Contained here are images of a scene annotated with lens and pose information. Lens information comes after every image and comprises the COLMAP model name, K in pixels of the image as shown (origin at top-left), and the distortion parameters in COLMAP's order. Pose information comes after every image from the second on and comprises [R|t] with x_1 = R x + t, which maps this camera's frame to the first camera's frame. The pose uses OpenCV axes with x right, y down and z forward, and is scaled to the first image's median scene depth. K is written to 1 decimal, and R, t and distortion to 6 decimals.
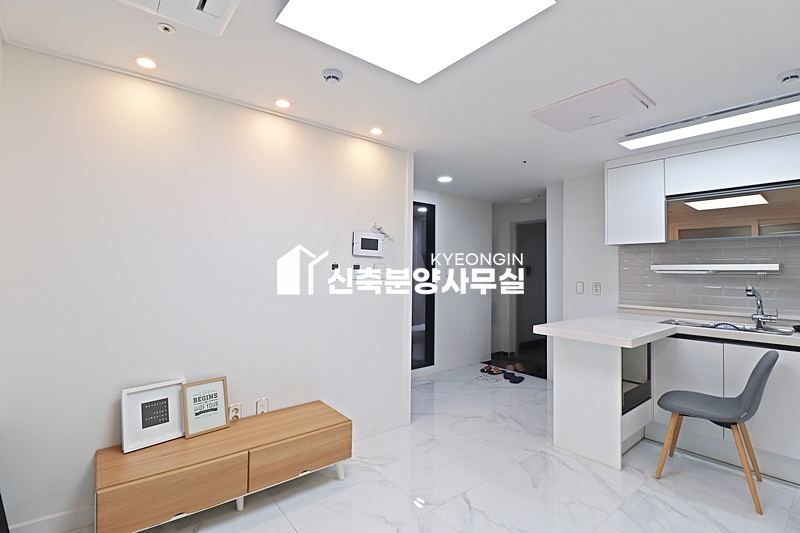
lens RADIAL K [[369.5, 0, 401.5], [0, 369.5, 259.3], [0, 0, 1]] dist [-0.002618, -0.010512]
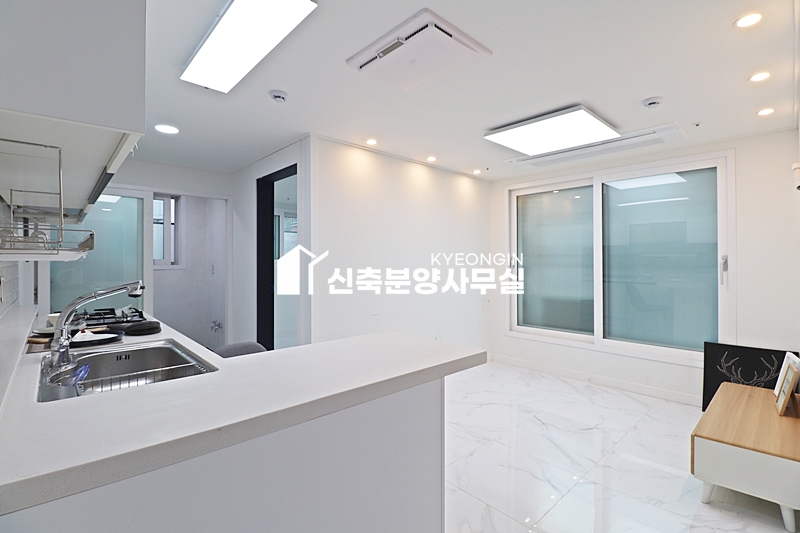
lens RADIAL K [[371.6, 0, 400.5], [0, 371.6, 259.5], [0, 0, 1]] dist [-0.001243, -0.012033]
pose [[-0.997160, -0.009624, -0.074689, 0.531400], [-0.006736, 0.999223, -0.038828, 0.055814], [0.075005, -0.038215, -0.996451, 1.561716]]
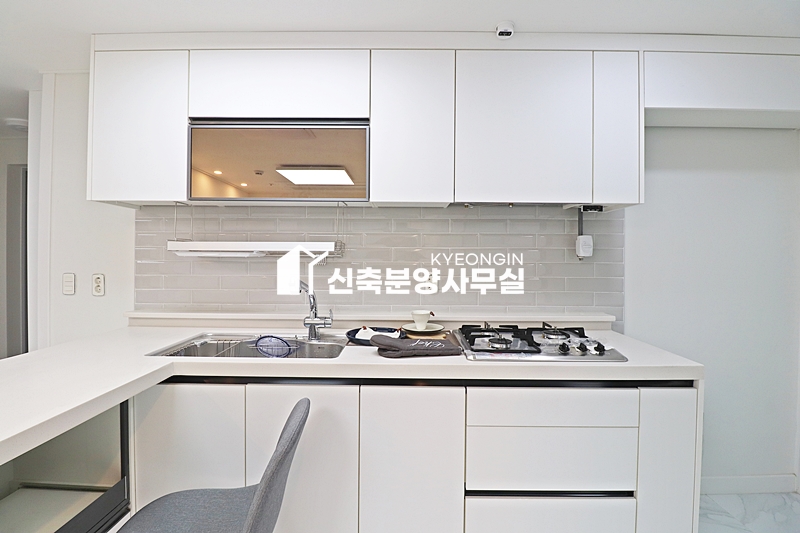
lens RADIAL K [[374.4, 0, 401.8], [0, 374.4, 259.4], [0, 0, 1]] dist [-0.000501, -0.012533]
pose [[0.639053, -0.009927, 0.769099, 0.551457], [-0.025774, 0.999079, 0.034312, 0.017060], [-0.768731, -0.041750, 0.638208, 0.434416]]
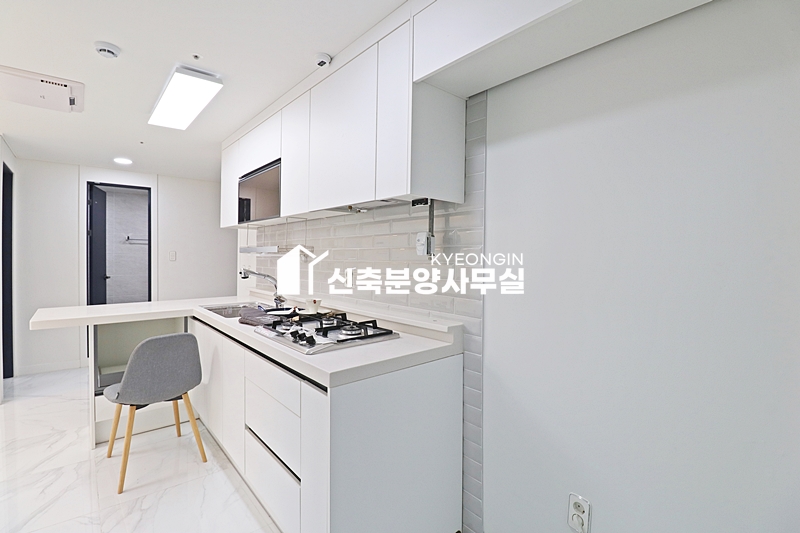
lens RADIAL K [[369.5, 0, 401.5], [0, 369.5, 259.3], [0, 0, 1]] dist [-0.002618, -0.010512]
pose [[0.998919, -0.002413, 0.046429, 1.261292], [0.000499, 0.999151, 0.041185, 0.007682], [-0.046489, -0.041117, 0.998072, -0.024492]]
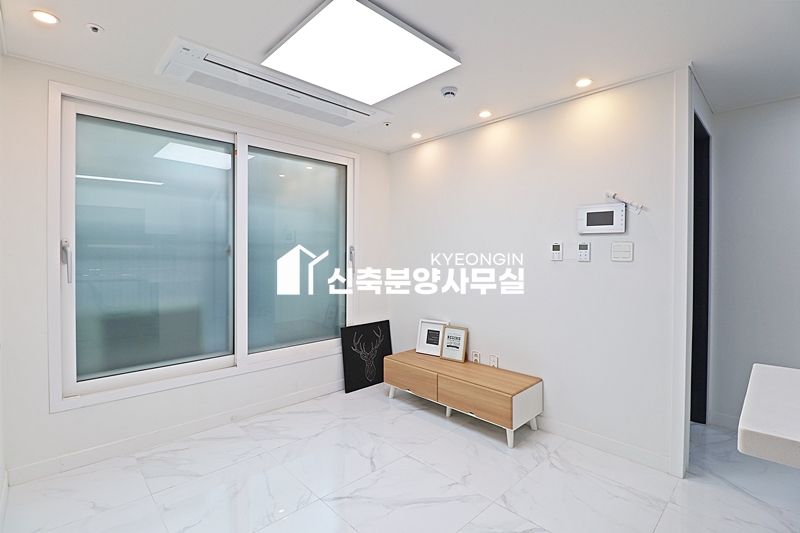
lens RADIAL K [[369.5, 0, 401.5], [0, 369.5, 259.3], [0, 0, 1]] dist [-0.002618, -0.010512]
pose [[0.090653, -0.001414, -0.995882, 0.744614], [0.031352, 0.999507, 0.001435, 0.037211], [0.995389, -0.031353, 0.090653, 0.519754]]
